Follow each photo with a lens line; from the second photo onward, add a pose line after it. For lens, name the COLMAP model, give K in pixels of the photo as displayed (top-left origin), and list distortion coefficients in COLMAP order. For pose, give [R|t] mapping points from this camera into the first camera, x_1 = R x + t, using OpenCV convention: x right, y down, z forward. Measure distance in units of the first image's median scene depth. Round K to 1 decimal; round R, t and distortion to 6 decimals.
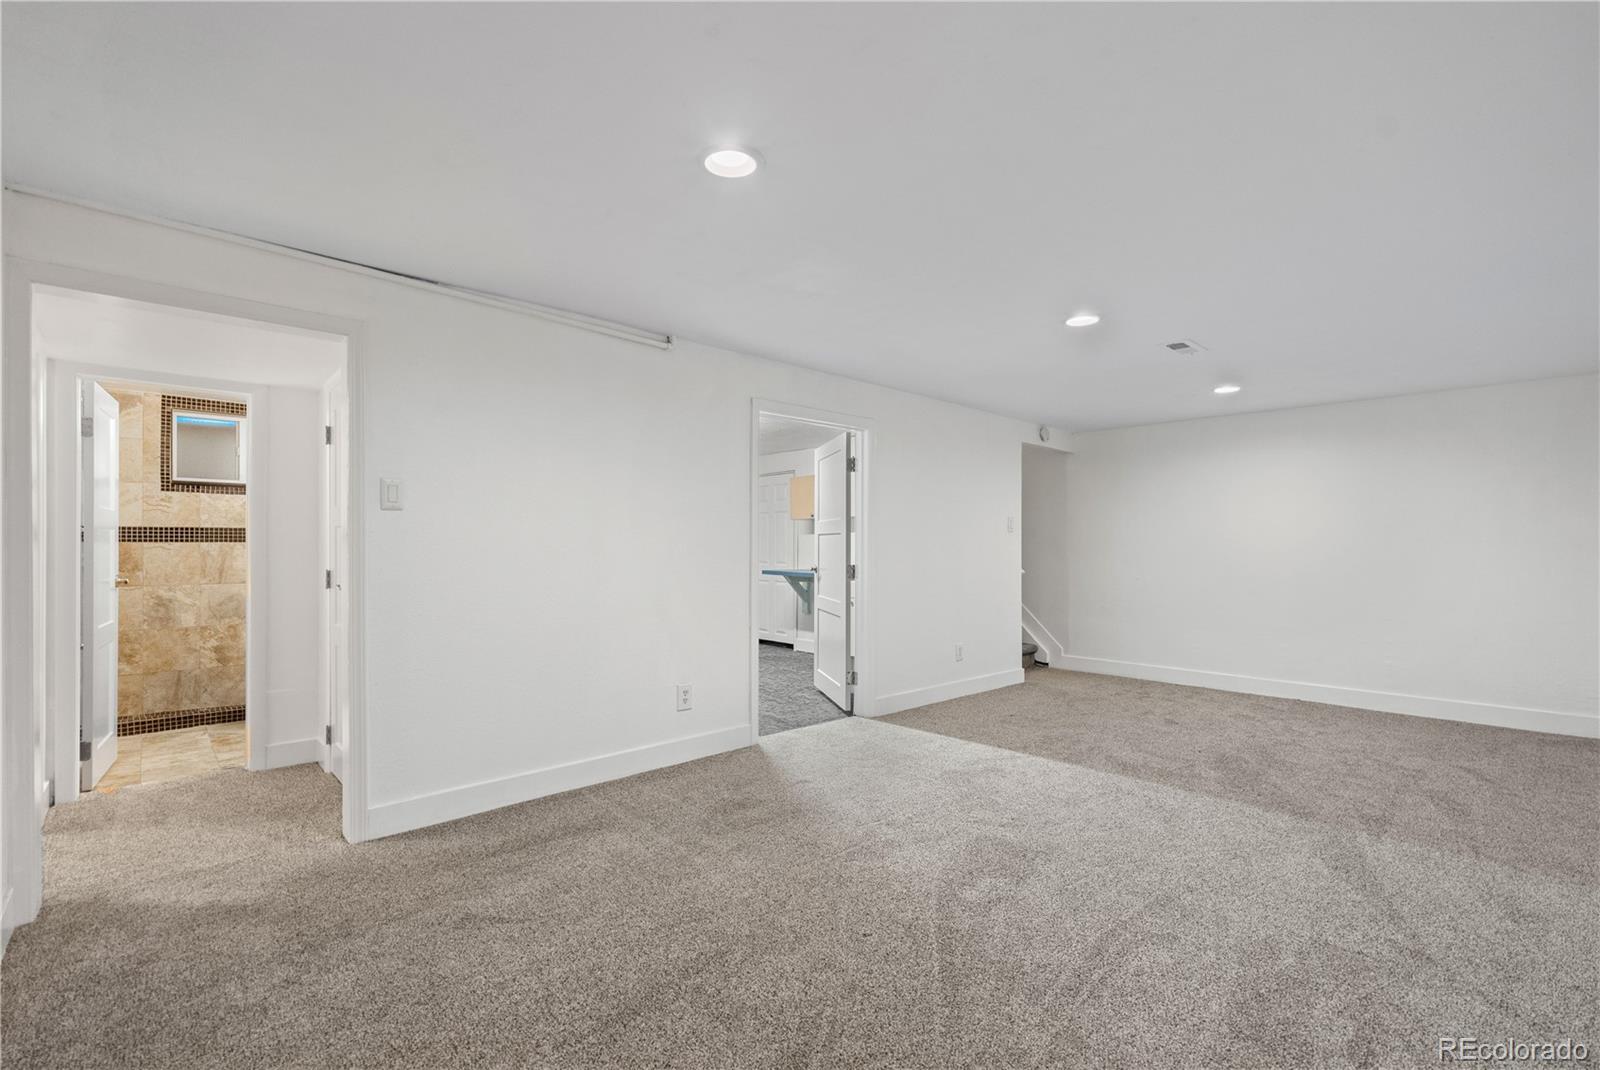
lens RADIAL K [[698.2, 0, 787.1], [0, 698.2, 538.5], [0, 0, 1]] dist [-0.002538, 0.000859]
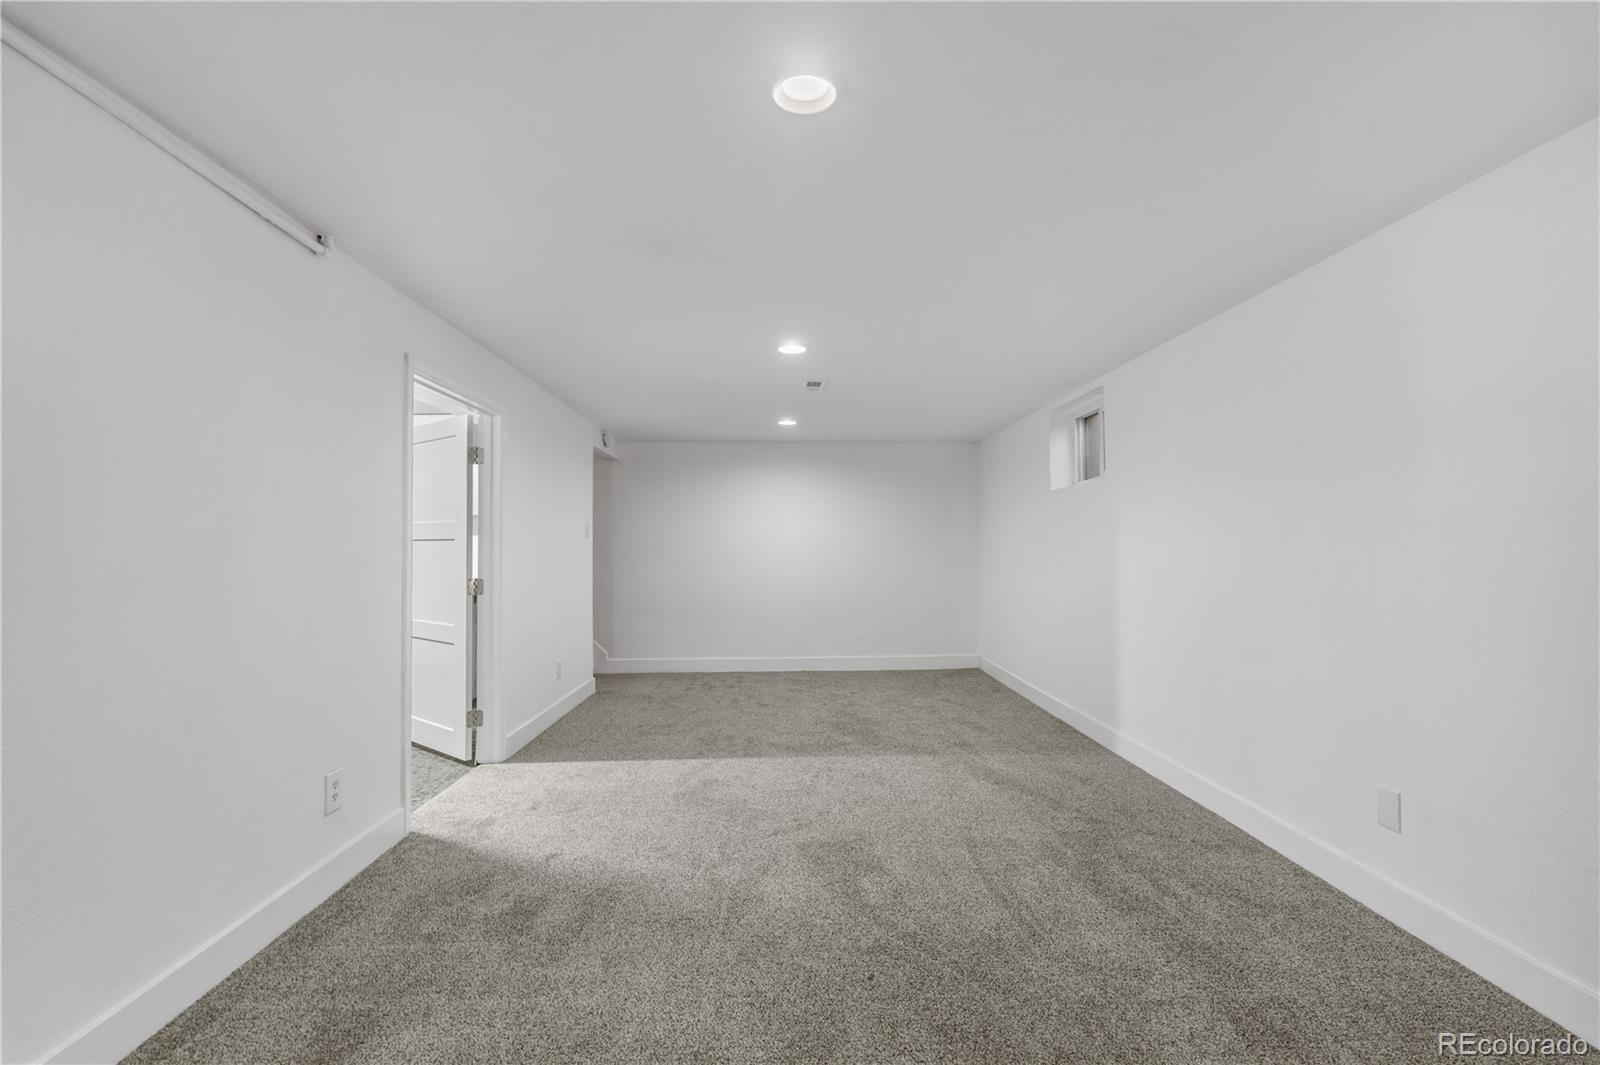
lens RADIAL K [[698.2, 0, 787.1], [0, 698.2, 536.0], [0, 0, 1]] dist [-0.002538, 0.000859]
pose [[0.662578, 0.007814, 0.748952, -0.369802], [-0.002404, 0.999963, -0.008305, -0.007960], [-0.748989, 0.003702, 0.662573, 0.258627]]
